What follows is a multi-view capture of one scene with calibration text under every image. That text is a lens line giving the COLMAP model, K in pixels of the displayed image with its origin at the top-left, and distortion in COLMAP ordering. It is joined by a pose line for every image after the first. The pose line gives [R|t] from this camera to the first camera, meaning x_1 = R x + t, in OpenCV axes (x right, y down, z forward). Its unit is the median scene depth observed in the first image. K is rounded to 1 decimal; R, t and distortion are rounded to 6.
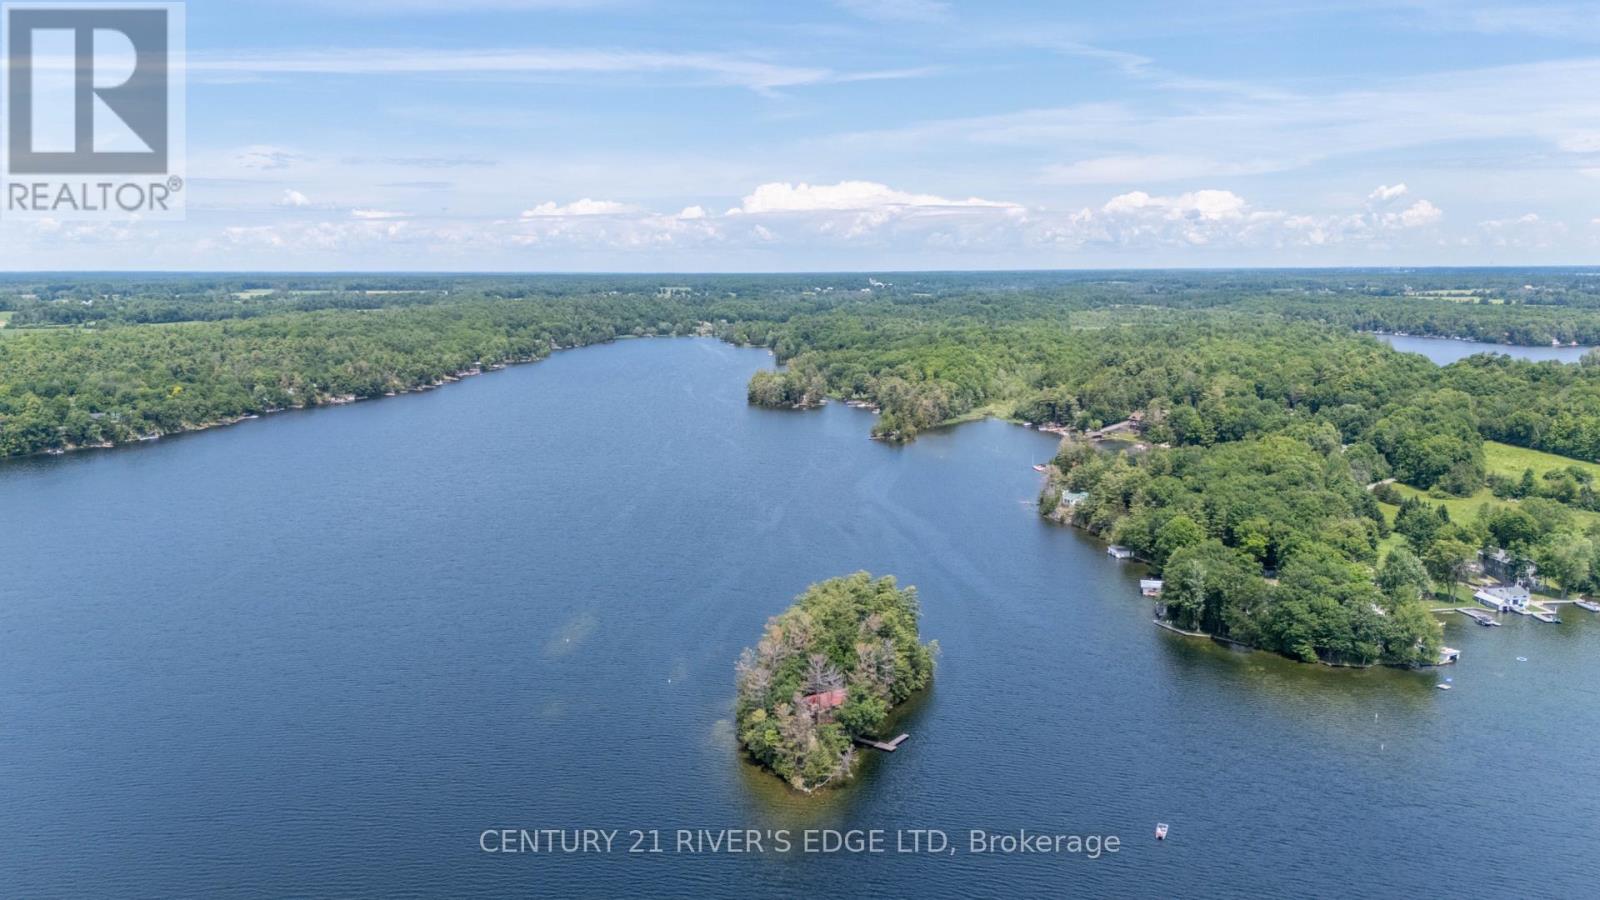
lens RADIAL K [[1156.6, 0, 800.3], [0, 1156.6, 455.3], [0, 0, 1]] dist [0.087568, -0.101794]
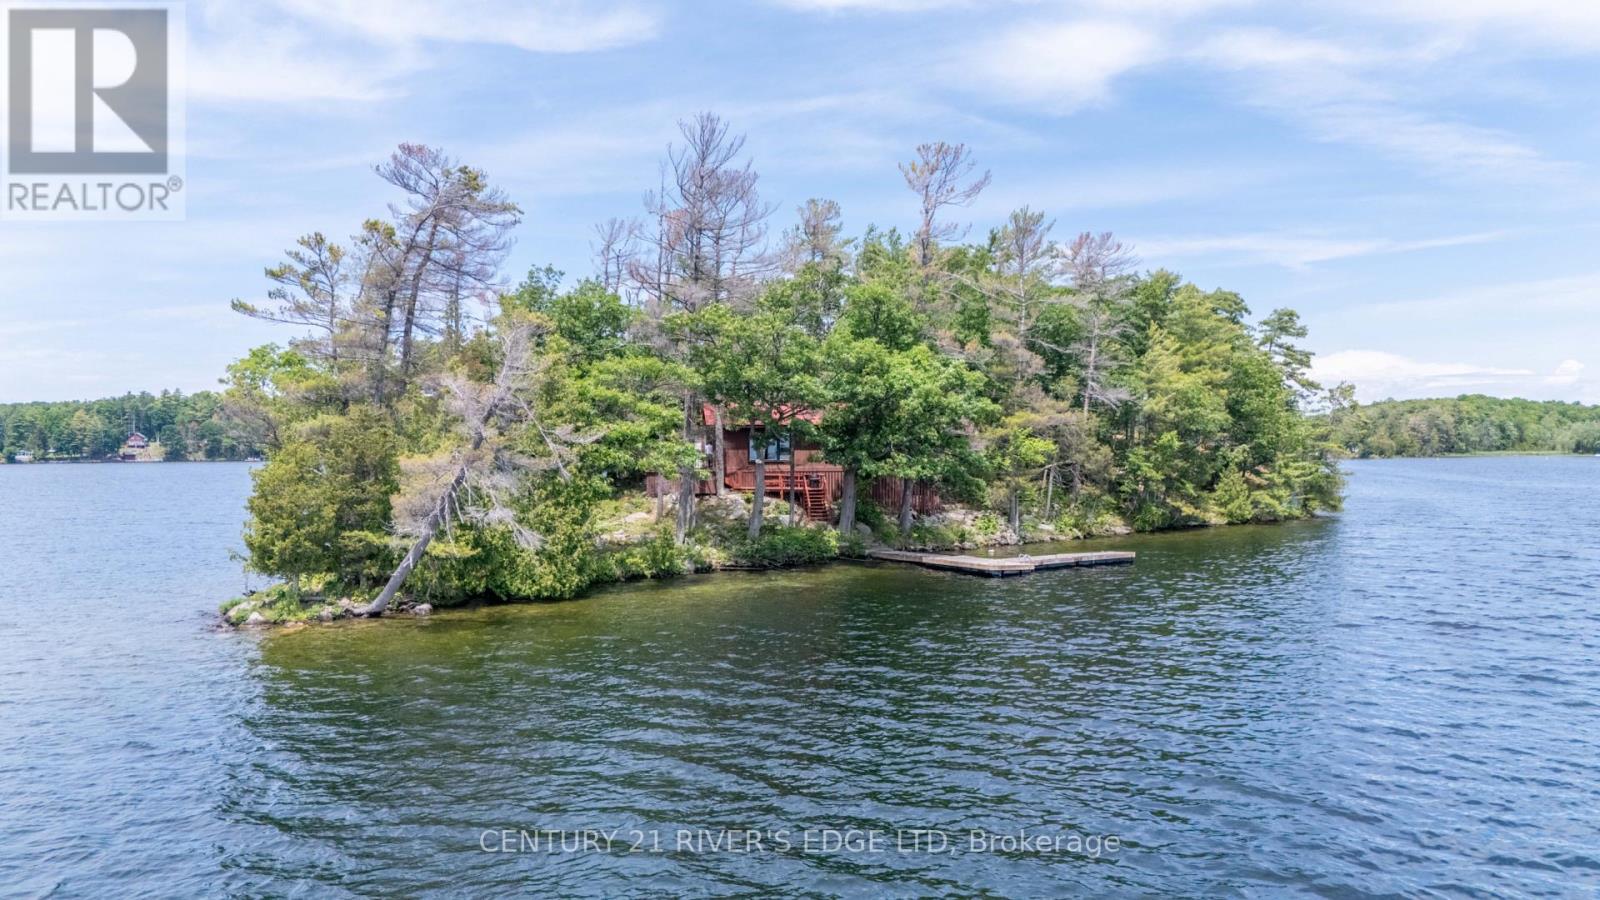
lens RADIAL K [[1163.3, 0, 795.9], [0, 1163.3, 460.8], [0, 0, 1]] dist [0.065263, -0.051571]
pose [[0.925202, 0.004661, -0.379447, 0.044928], [-0.059406, 0.989375, -0.132695, 0.098904], [0.374797, 0.145311, 0.915648, 0.308865]]
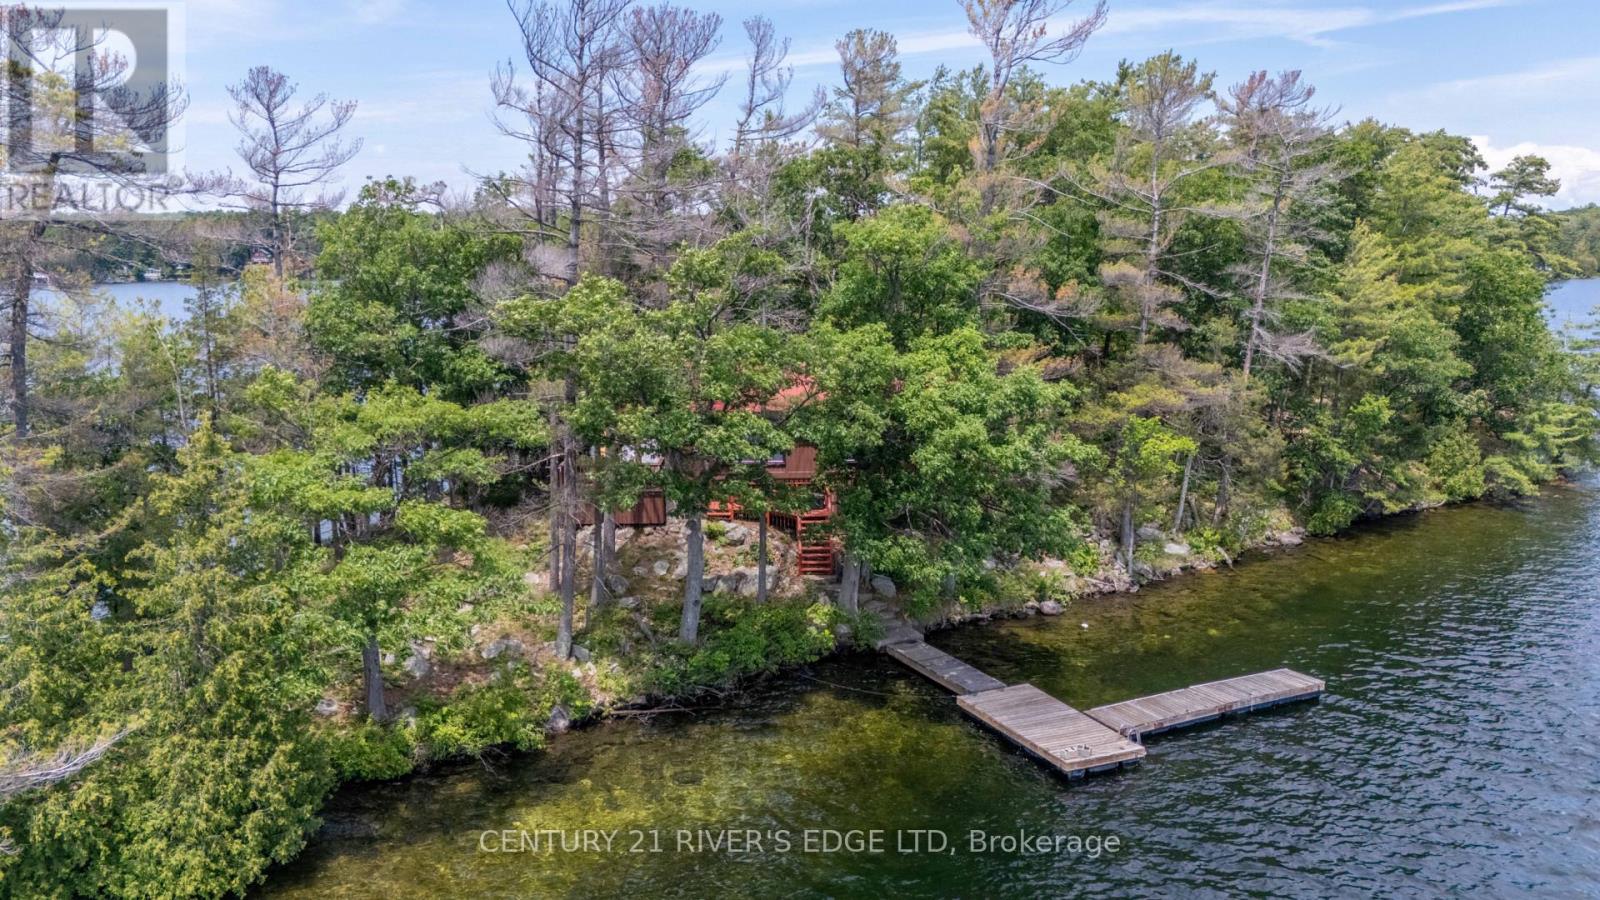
lens RADIAL K [[1168.2, 0, 800.0], [0, 1168.2, 450.0], [0, 0, 1]] dist [0.048343, -0.039404]
pose [[0.880374, 0.077424, -0.467918, 0.039171], [-0.071356, 0.996978, 0.030710, 0.084390], [0.468882, 0.006352, 0.883238, 0.338467]]
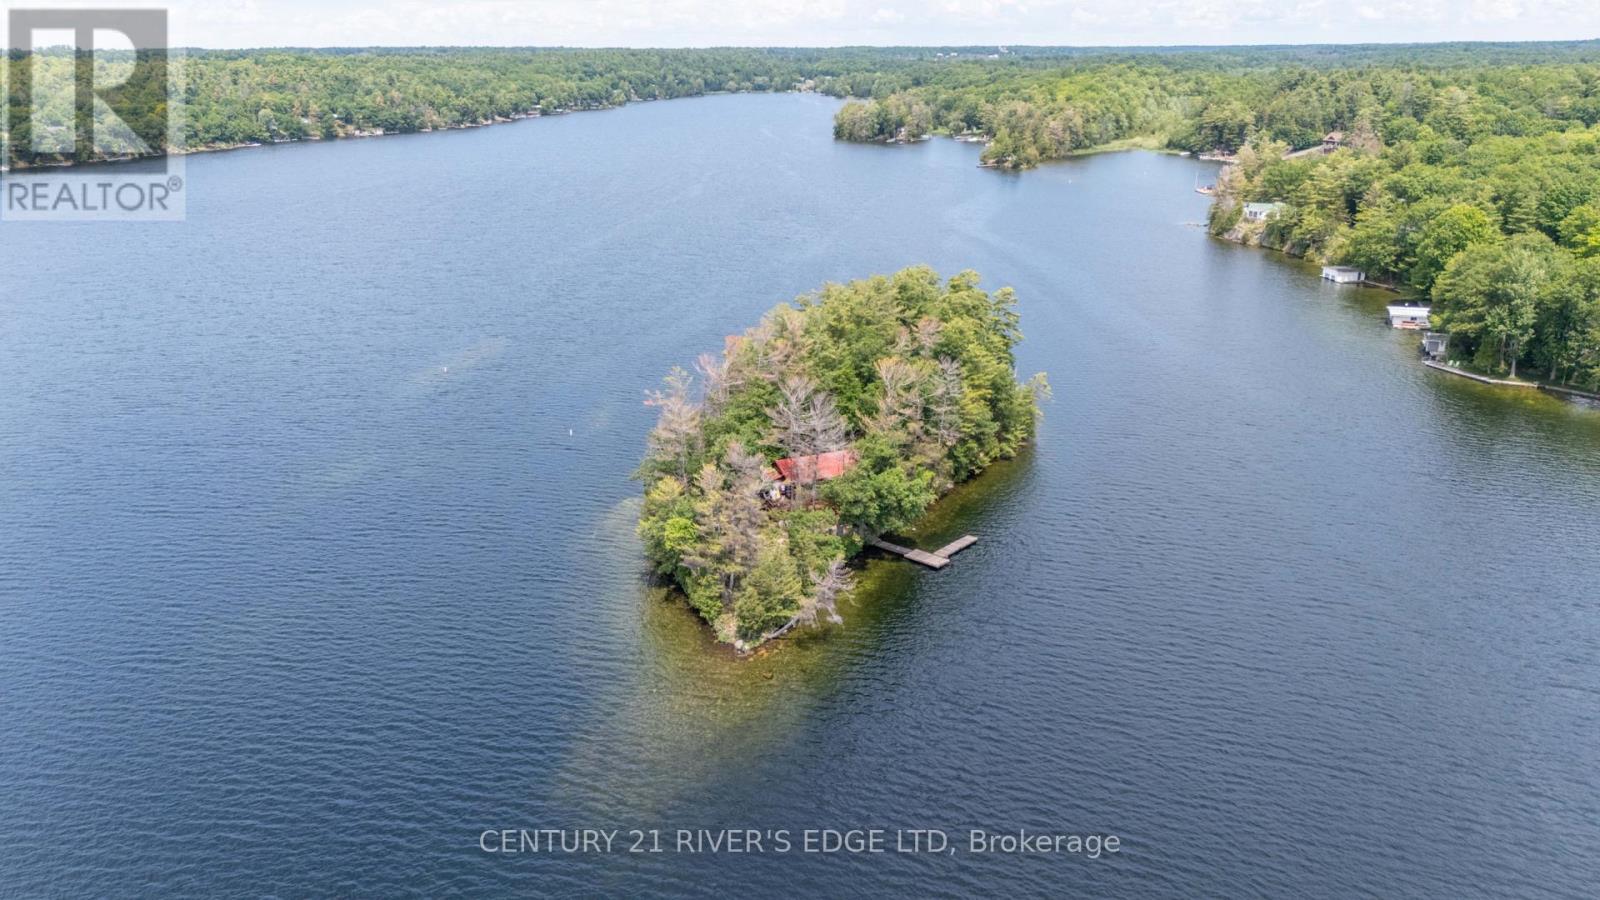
lens RADIAL K [[1168.2, 0, 800.0], [0, 1168.2, 450.0], [0, 0, 1]] dist [0.048343, -0.039404]
pose [[0.994798, 0.028705, -0.097739, 0.025533], [-0.011895, 0.985646, 0.168404, 0.045812], [0.101170, -0.166365, 0.980860, 0.194092]]
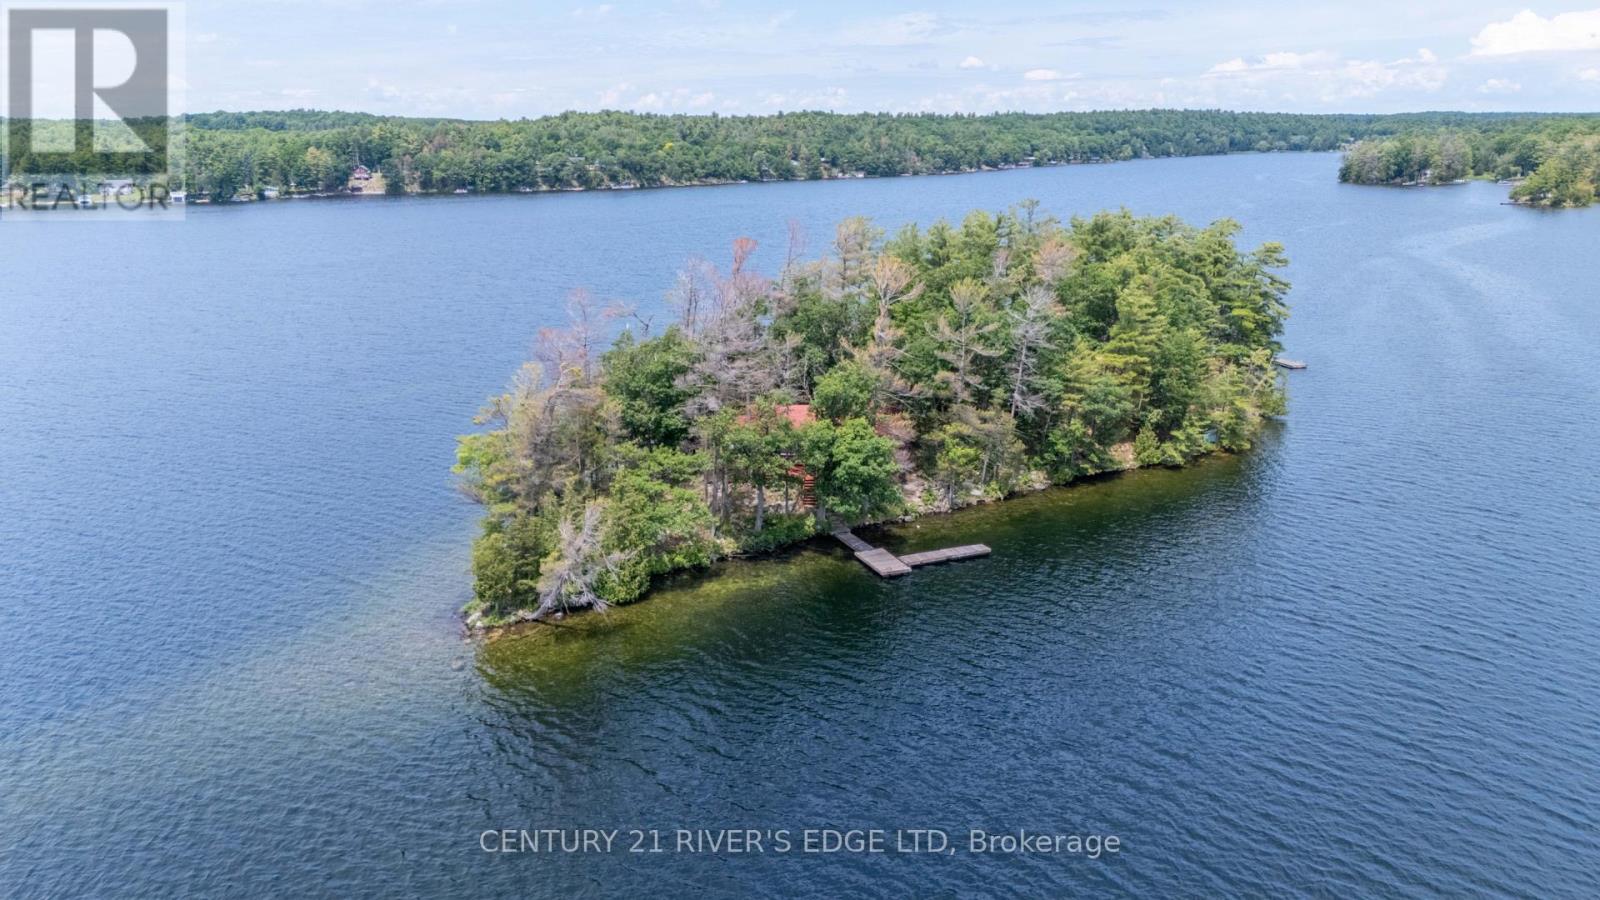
lens RADIAL K [[1156.6, 0, 800.3], [0, 1156.6, 455.3], [0, 0, 1]] dist [0.087568, -0.101794]
pose [[0.854021, 0.133839, -0.502728, 0.079675], [-0.076350, 0.988122, 0.133362, 0.068629], [0.514606, -0.075511, 0.854095, 0.273786]]
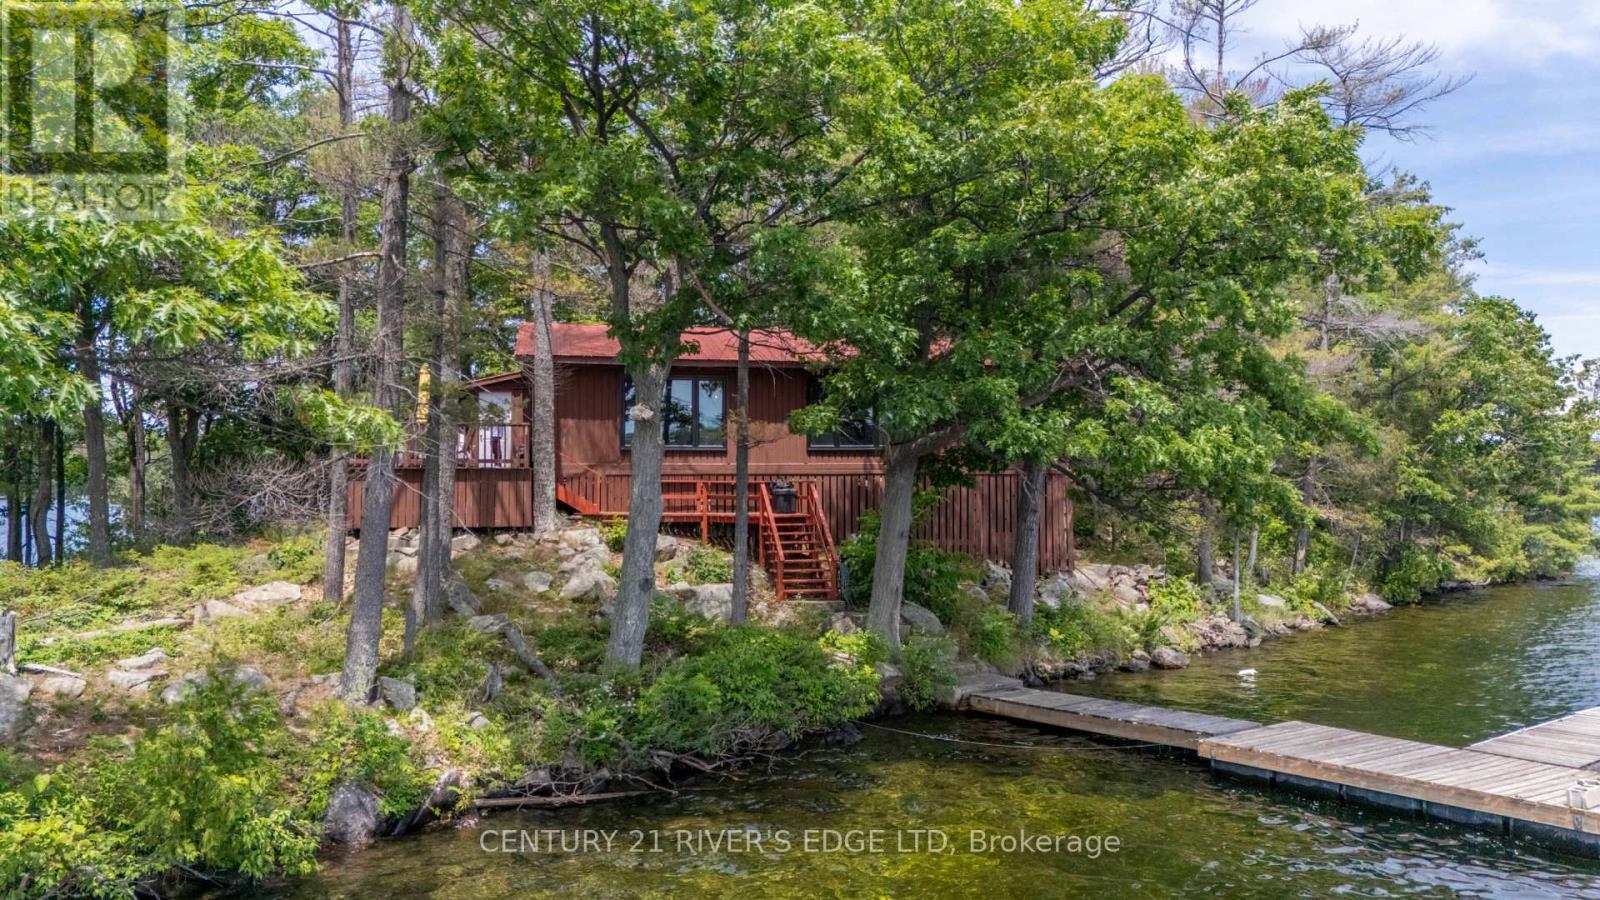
lens RADIAL K [[1176.2, 0, 800.0], [0, 1176.2, 450.0], [0, 0, 1]] dist [0.106042, -0.139672]
pose [[0.955560, -0.004627, -0.294759, 0.023892], [-0.049635, 0.983077, -0.176338, 0.093601], [0.290587, 0.183132, 0.939160, 0.356314]]
